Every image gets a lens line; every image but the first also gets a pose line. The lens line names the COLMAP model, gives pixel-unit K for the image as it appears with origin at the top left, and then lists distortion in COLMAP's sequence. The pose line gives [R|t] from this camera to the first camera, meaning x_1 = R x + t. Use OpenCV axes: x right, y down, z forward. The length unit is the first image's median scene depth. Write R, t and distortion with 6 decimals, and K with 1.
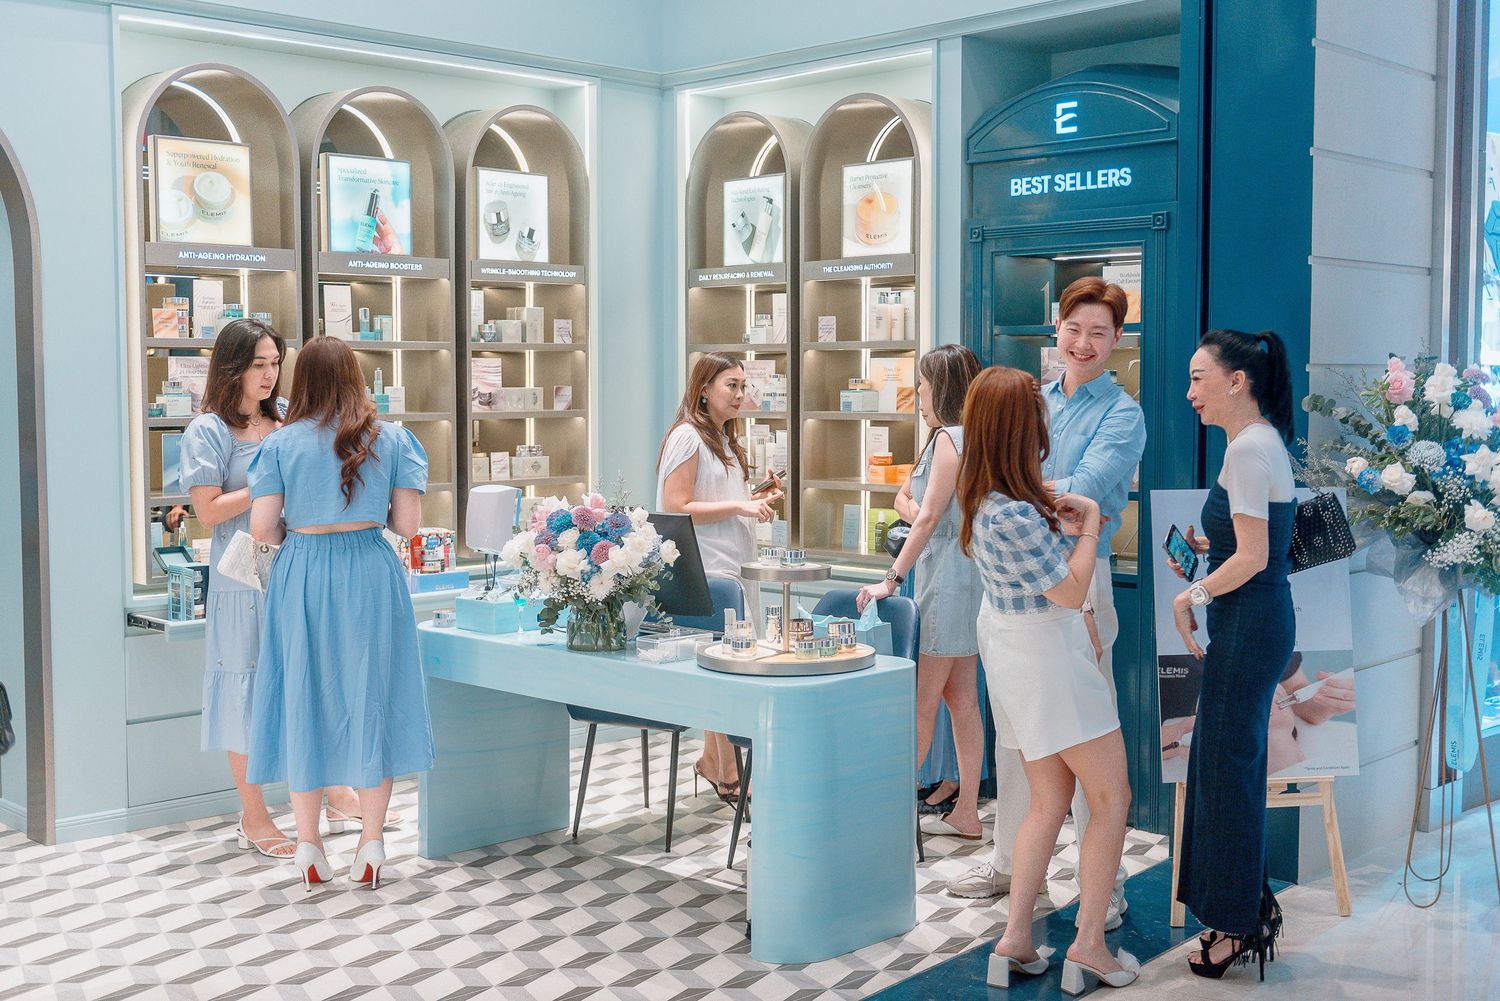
lens RADIAL K [[1800.5, 0, 750.0], [0, 1800.5, 500.5], [0, 0, 1]] dist [-0.022396, -0.000429]
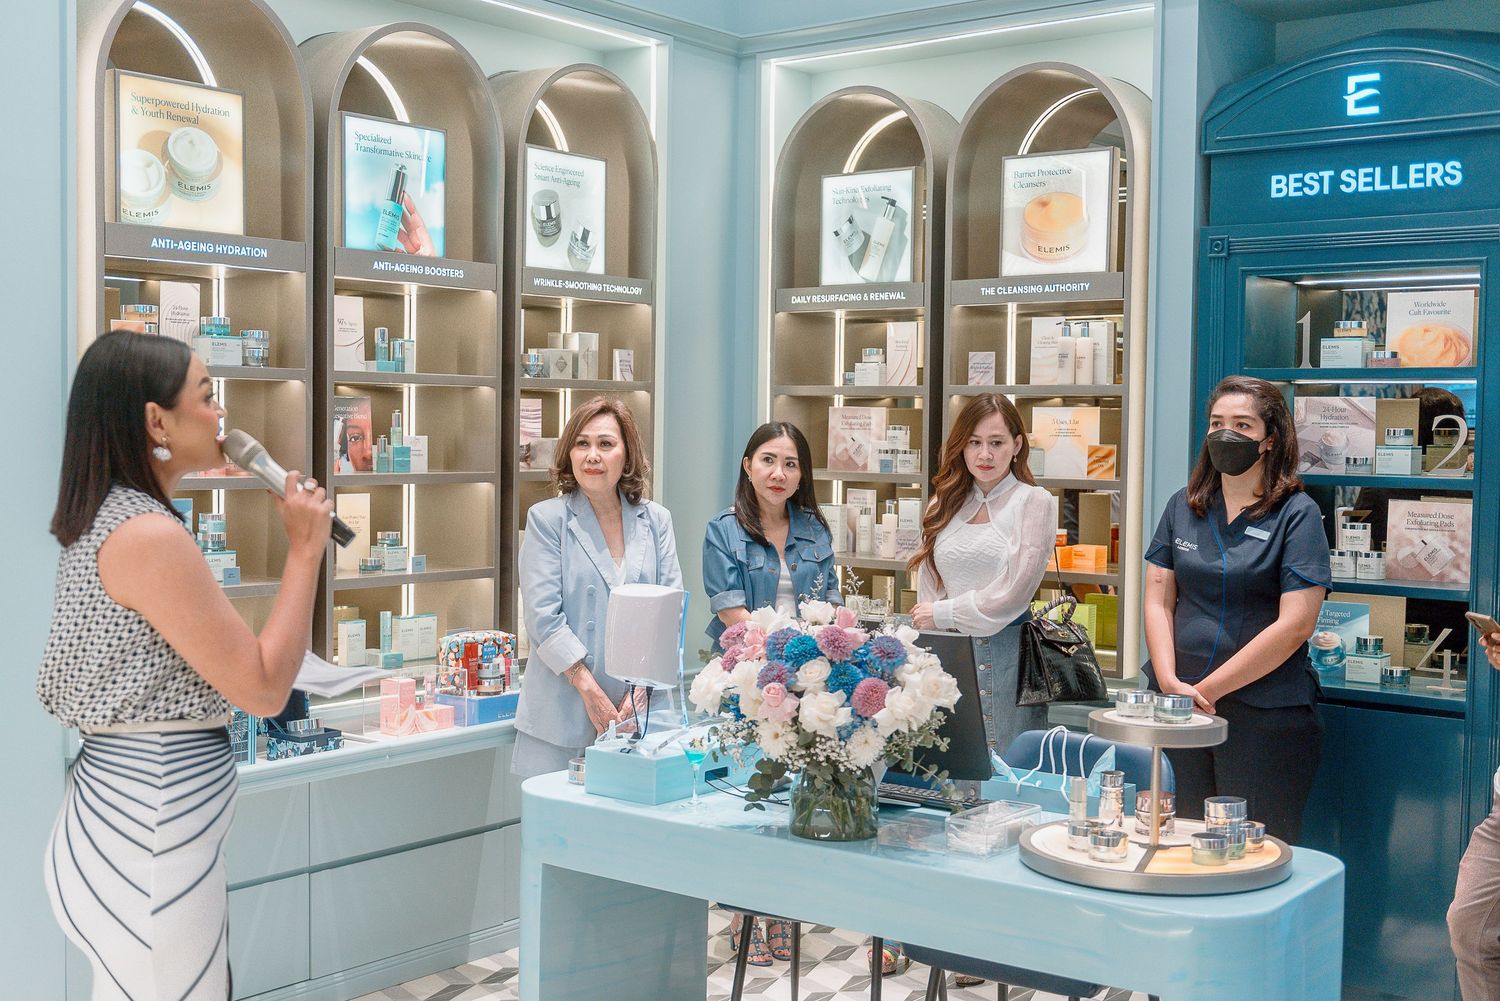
lens RADIAL K [[1782.8, 0, 746.5], [0, 1782.8, 516.5], [0, 0, 1]] dist [-0.024670, 0.022274]
pose [[0.991950, 0.007217, 0.126421, -0.154854], [-0.005425, 0.999880, -0.014516, -0.020315], [-0.126510, 0.013714, 0.991870, 0.259203]]
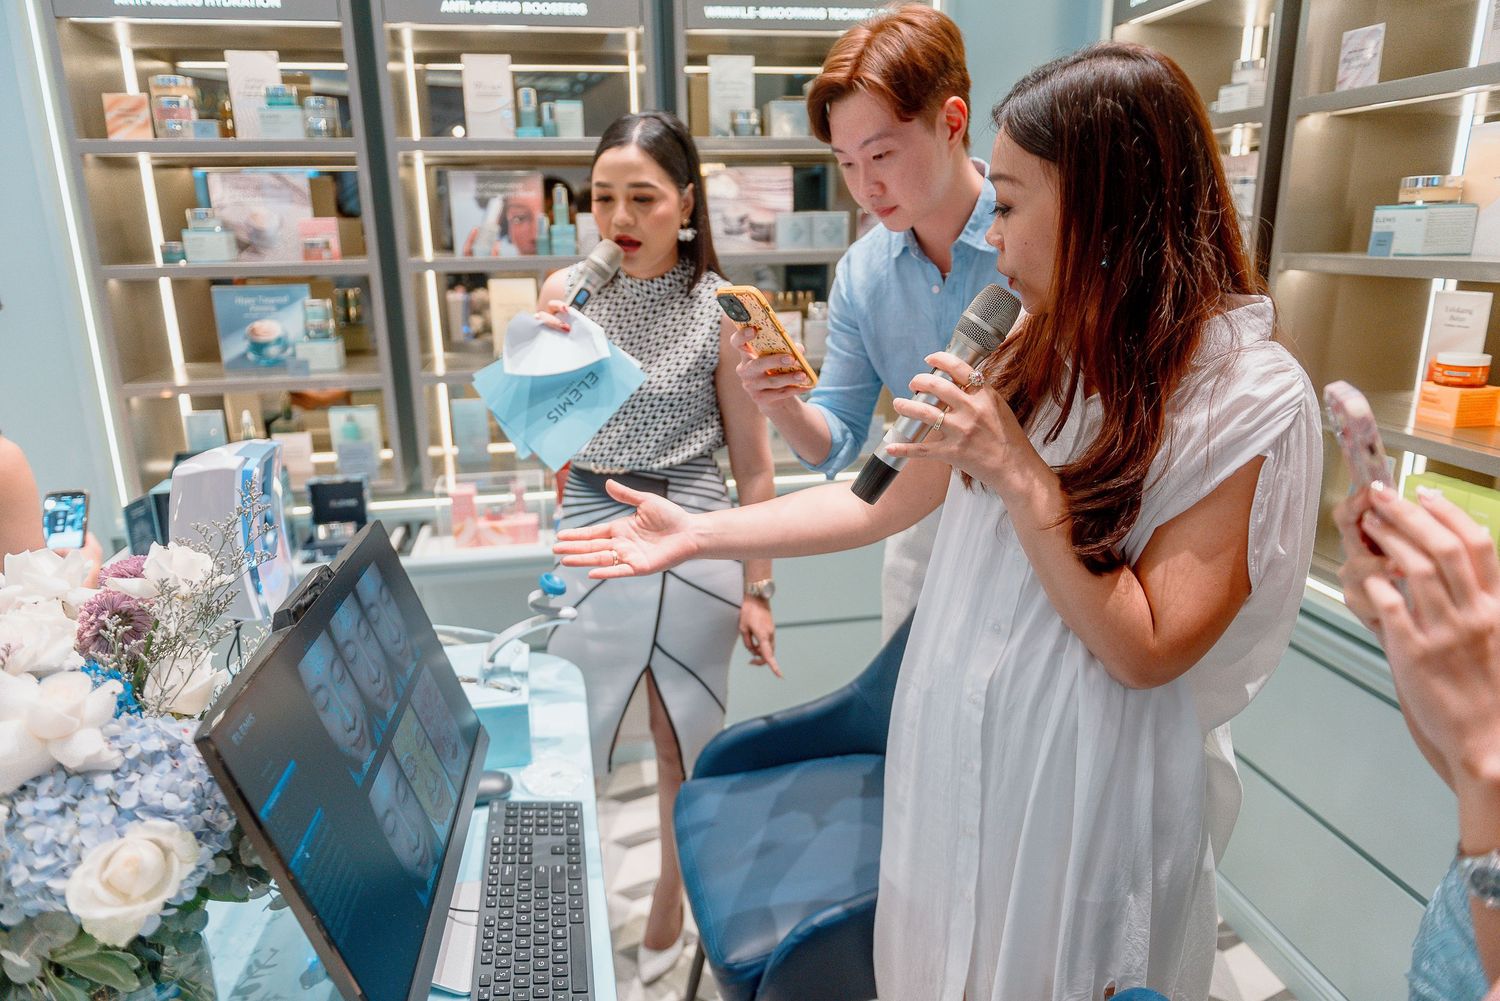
lens RADIAL K [[989.0, 0, 750.0], [0, 989.0, 500.5], [0, 0, 1]] dist [-0.002066, -0.001043]
pose [[0.824102, 0.140383, -0.548770, 0.067739], [-0.022834, 0.976248, 0.215448, -0.039736], [0.565981, -0.165020, 0.807734, 0.715645]]
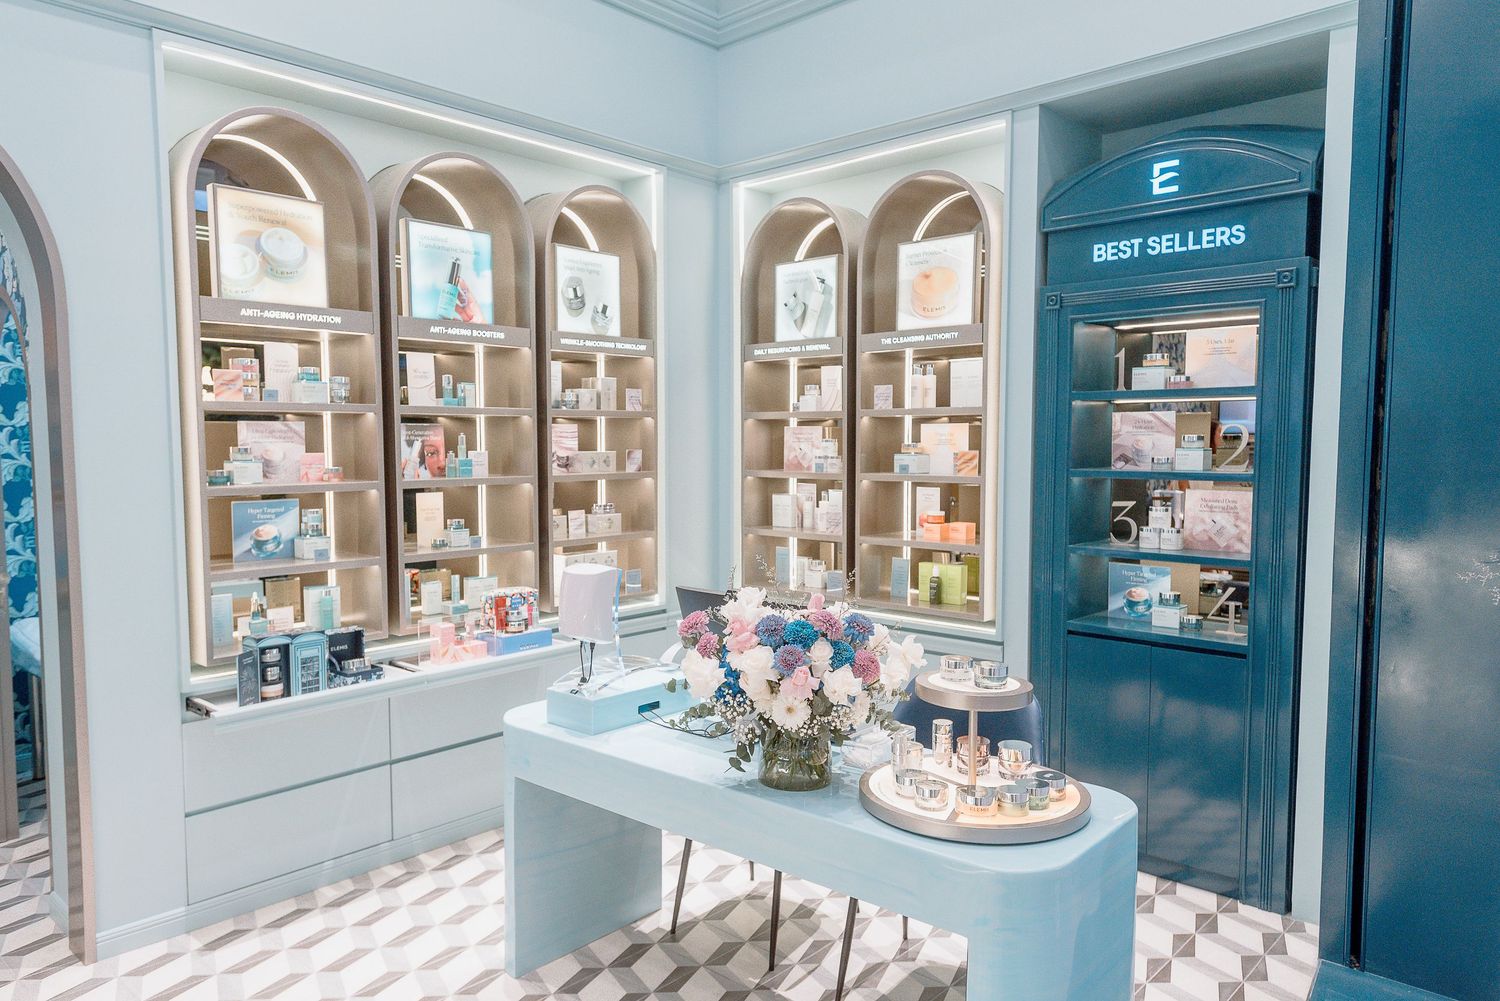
lens RADIAL K [[1018.6, 0, 731.9], [0, 1018.6, 515.4], [0, 0, 1]] dist [0.043106, -0.045706]
pose [[0.998939, -0.004693, 0.045807, -0.077036], [0.004293, 0.999952, 0.008818, -0.030362], [-0.045846, -0.008612, 0.998911, 0.397225]]
